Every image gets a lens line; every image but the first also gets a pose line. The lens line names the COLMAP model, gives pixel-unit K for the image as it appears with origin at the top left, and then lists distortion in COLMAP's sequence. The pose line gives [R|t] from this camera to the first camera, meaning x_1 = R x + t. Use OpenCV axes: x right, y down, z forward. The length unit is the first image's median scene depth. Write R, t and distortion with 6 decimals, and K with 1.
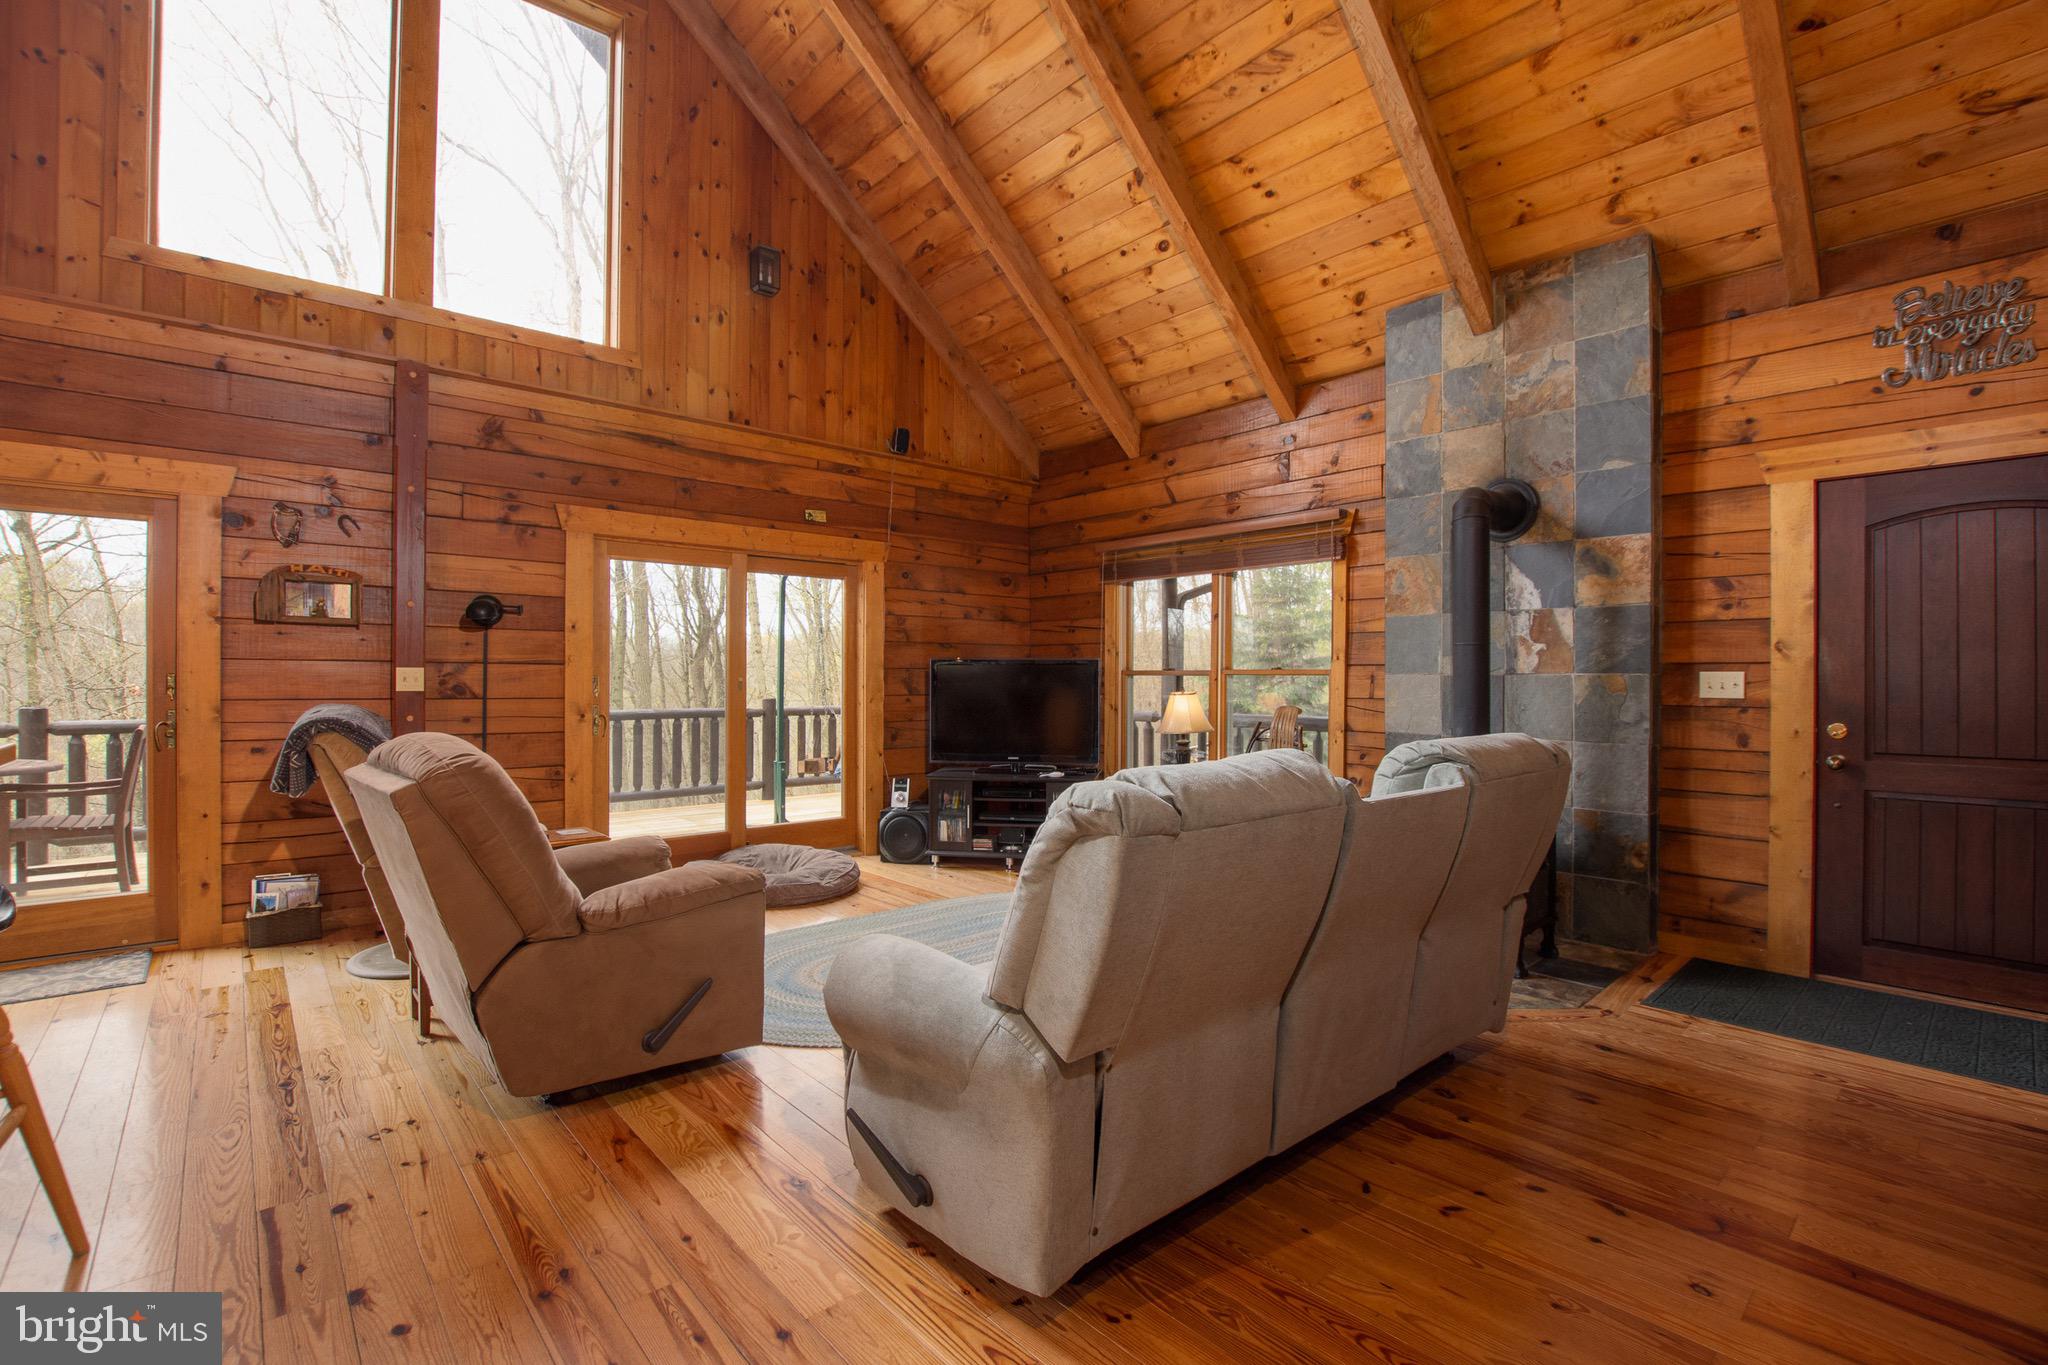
lens RADIAL K [[913.1, 0, 1043.3], [0, 913.1, 680.4], [0, 0, 1]] dist [-0.037639, 0.006053]
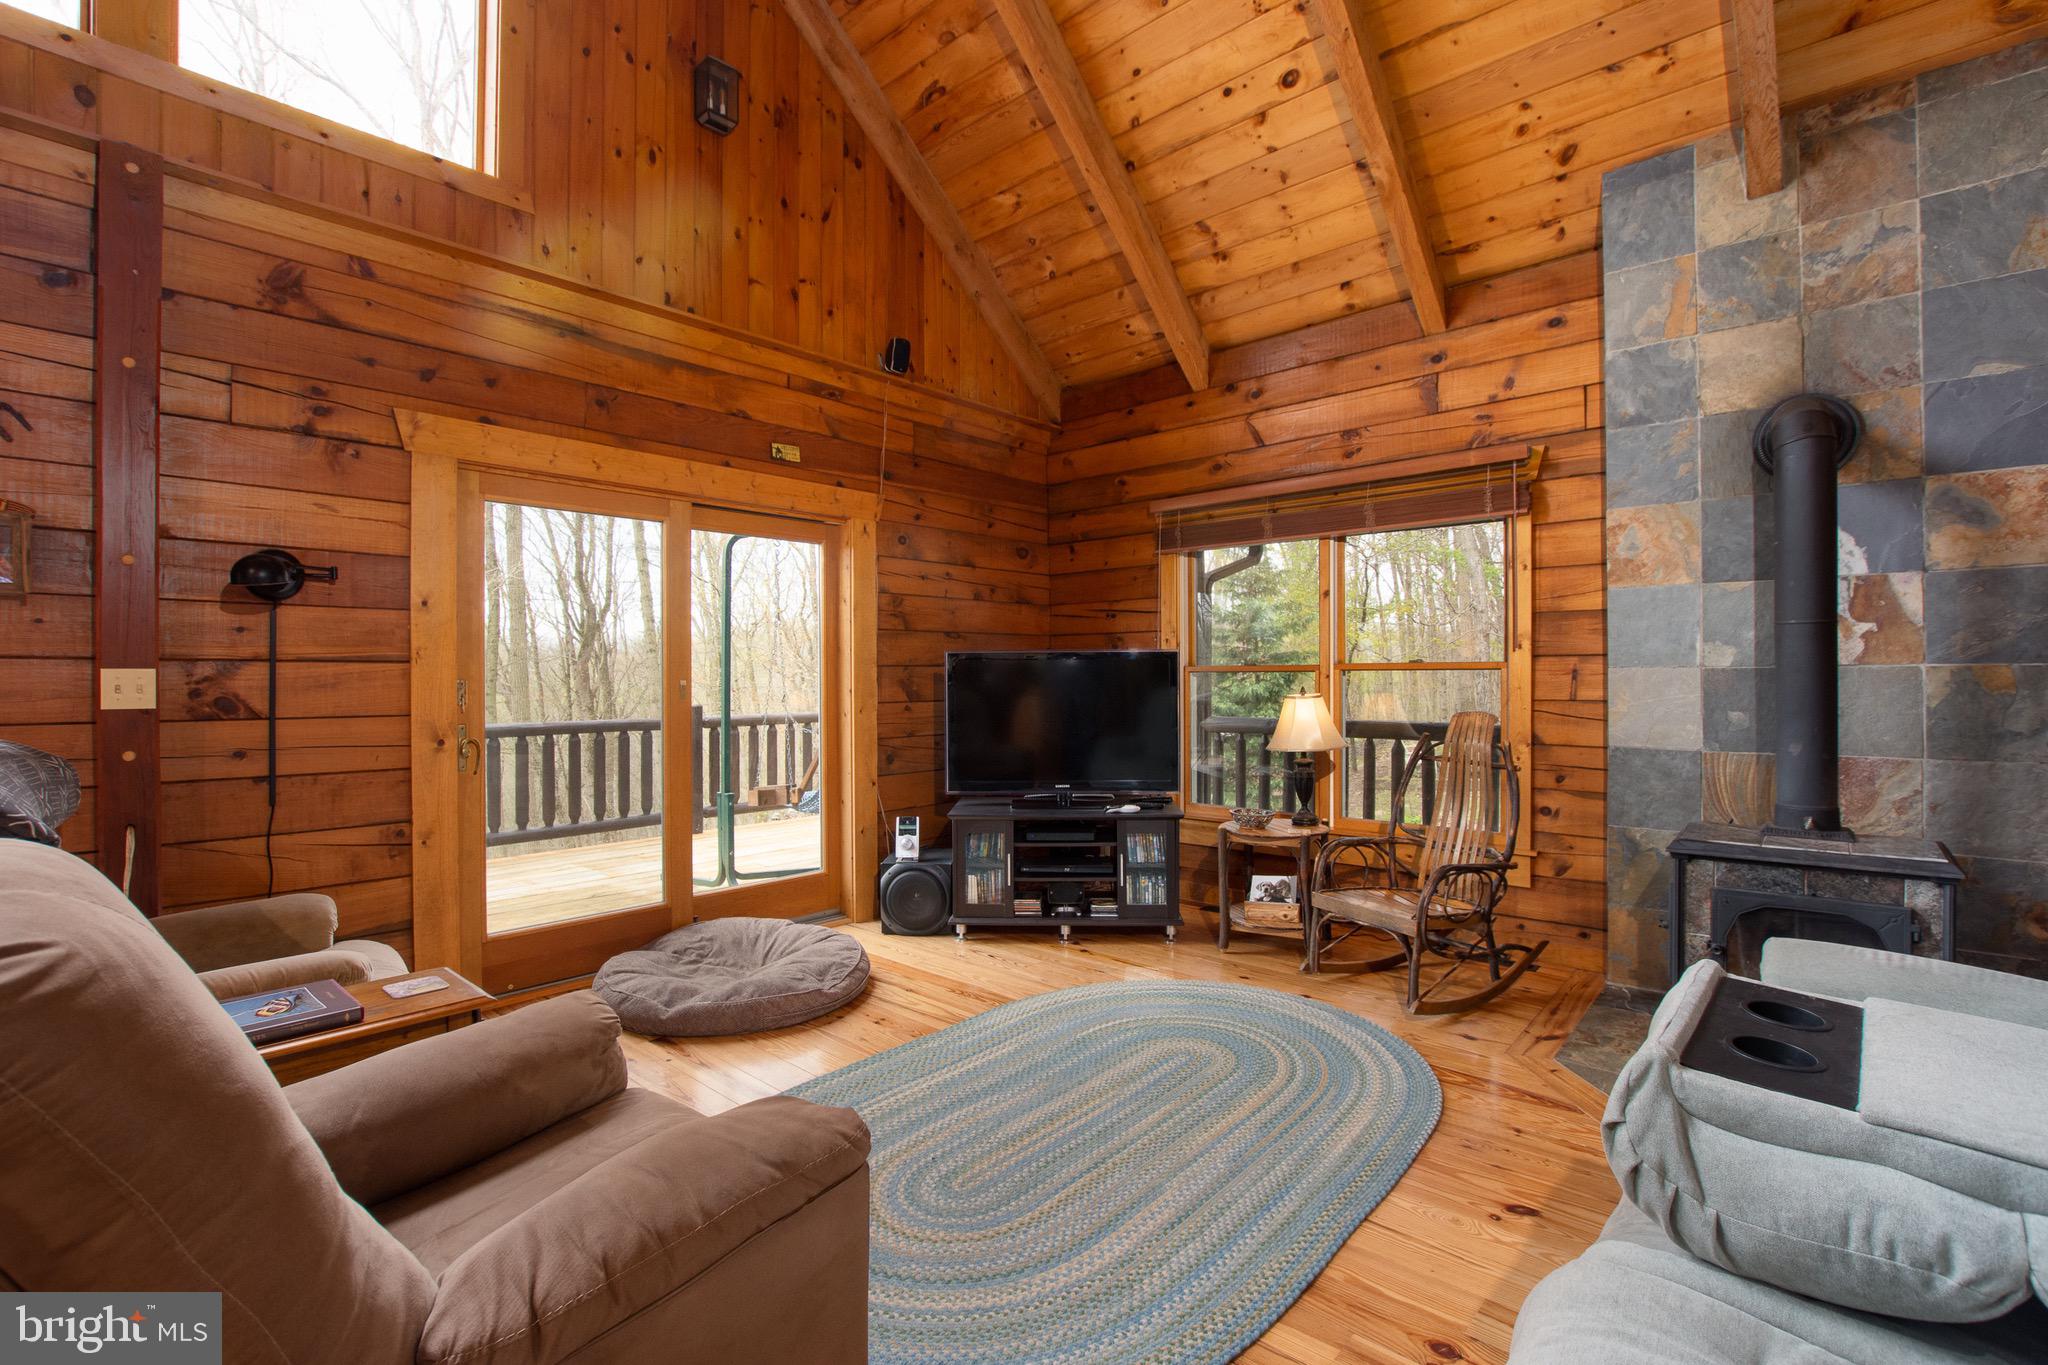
lens RADIAL K [[913.1, 0, 1032.9], [0, 913.1, 678.5], [0, 0, 1]] dist [-0.037639, 0.006053]
pose [[0.994589, -0.009074, 0.103488, -0.164688], [0.009096, 0.999959, 0.000259, -0.002451], [-0.103486, 0.000683, 0.994631, 0.336435]]
